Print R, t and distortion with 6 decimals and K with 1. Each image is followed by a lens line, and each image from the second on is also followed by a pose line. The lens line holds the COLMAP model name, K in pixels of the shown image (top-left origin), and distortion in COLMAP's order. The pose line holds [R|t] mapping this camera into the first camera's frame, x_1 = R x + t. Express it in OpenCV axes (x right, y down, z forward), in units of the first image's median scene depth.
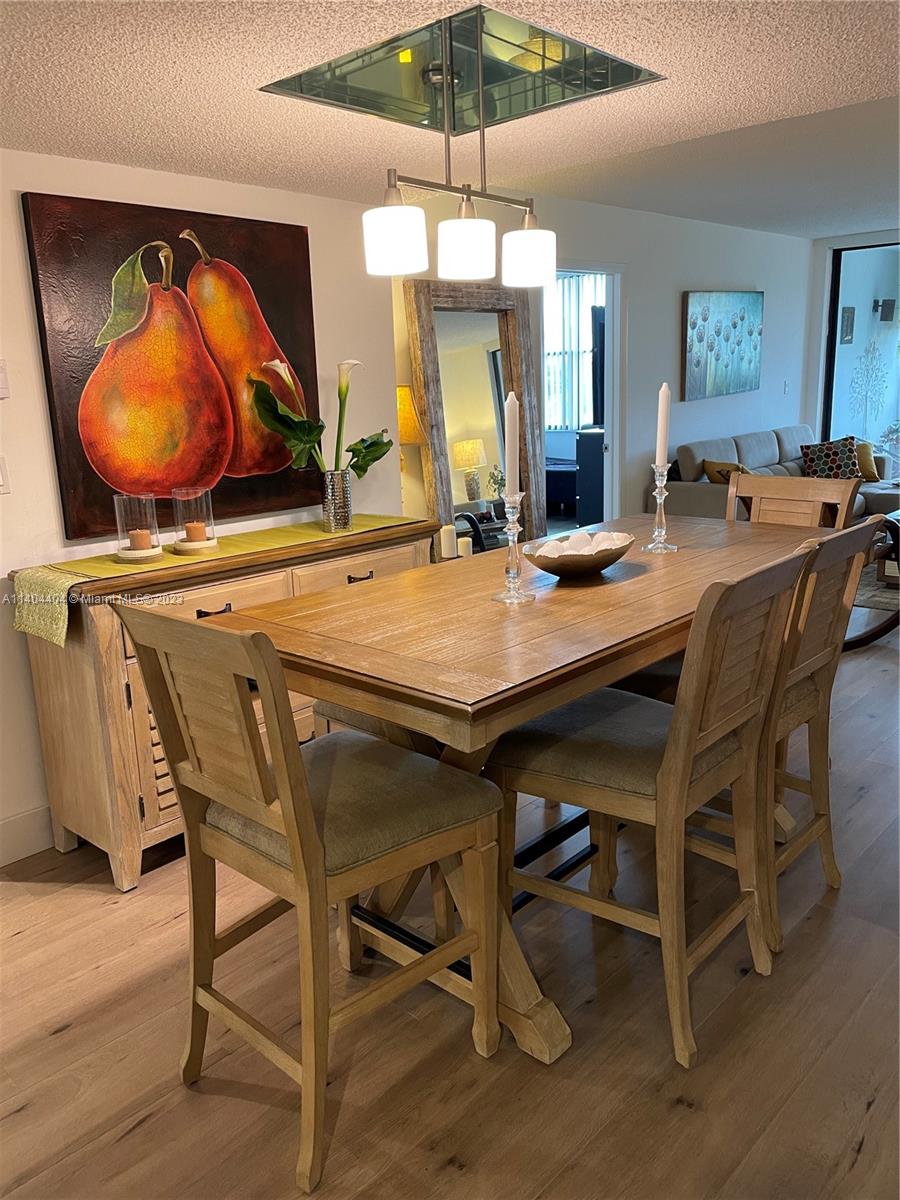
lens RADIAL K [[917.2, 0, 450.9], [0, 917.2, 596.5], [0, 0, 1]] dist [-0.002791, -0.000366]
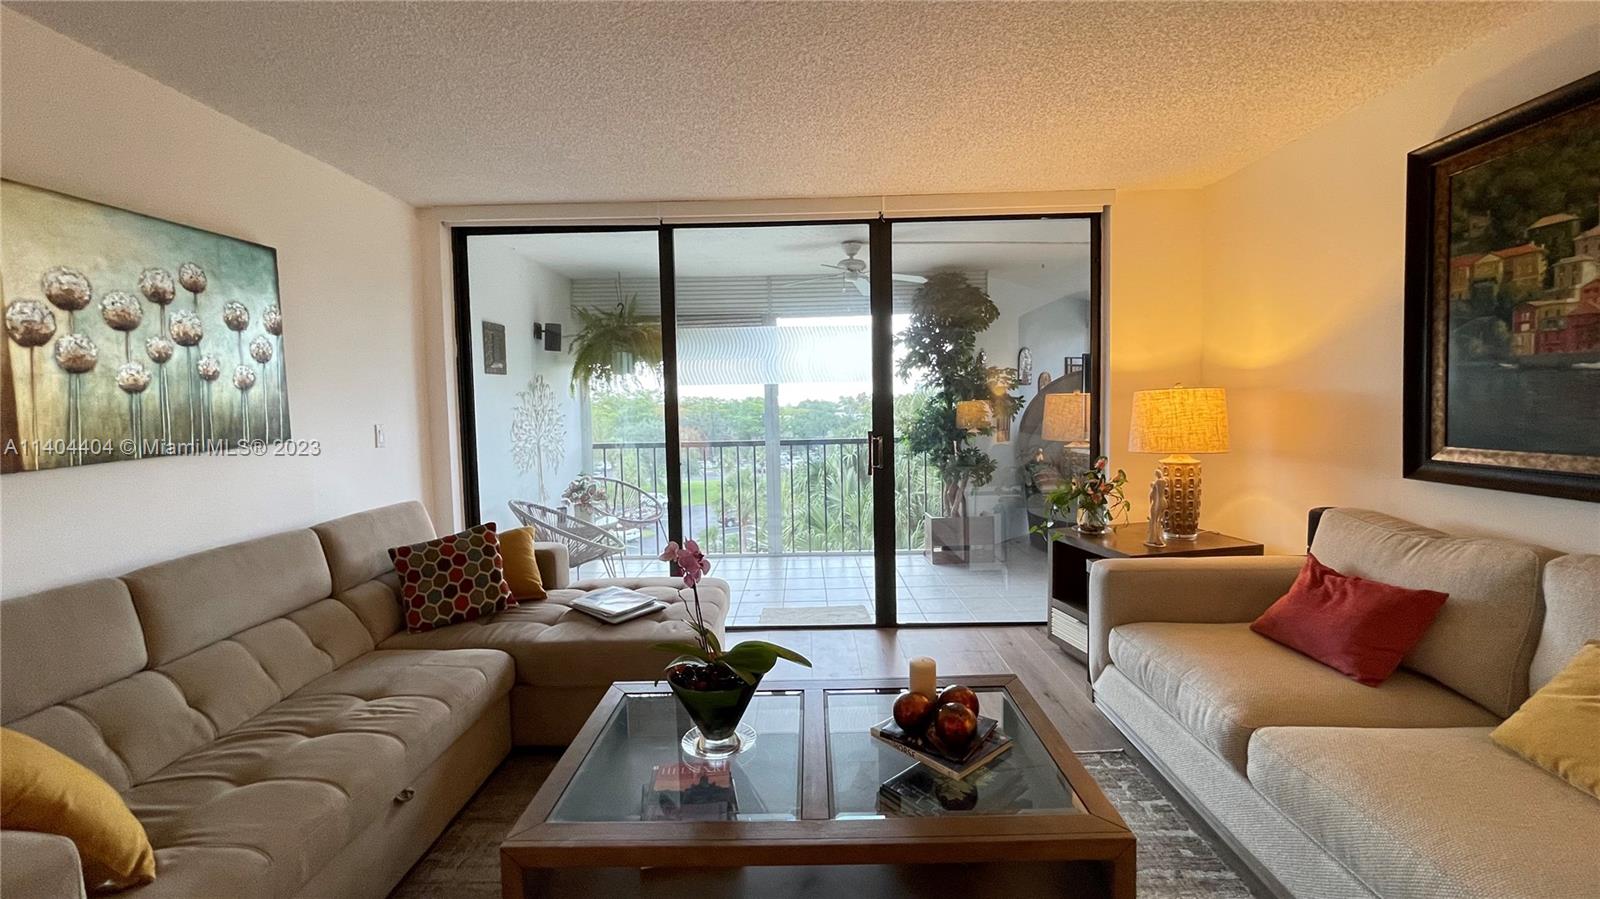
lens RADIAL K [[663.1, 0, 799.3], [0, 663.1, 442.1], [0, 0, 1]] dist [-0.000570, -0.000056]
pose [[0.741464, -0.021147, 0.670659, 0.306102], [0.157613, 0.977027, -0.143447, -0.134518], [-0.652218, 0.212065, 0.727763, 0.573239]]
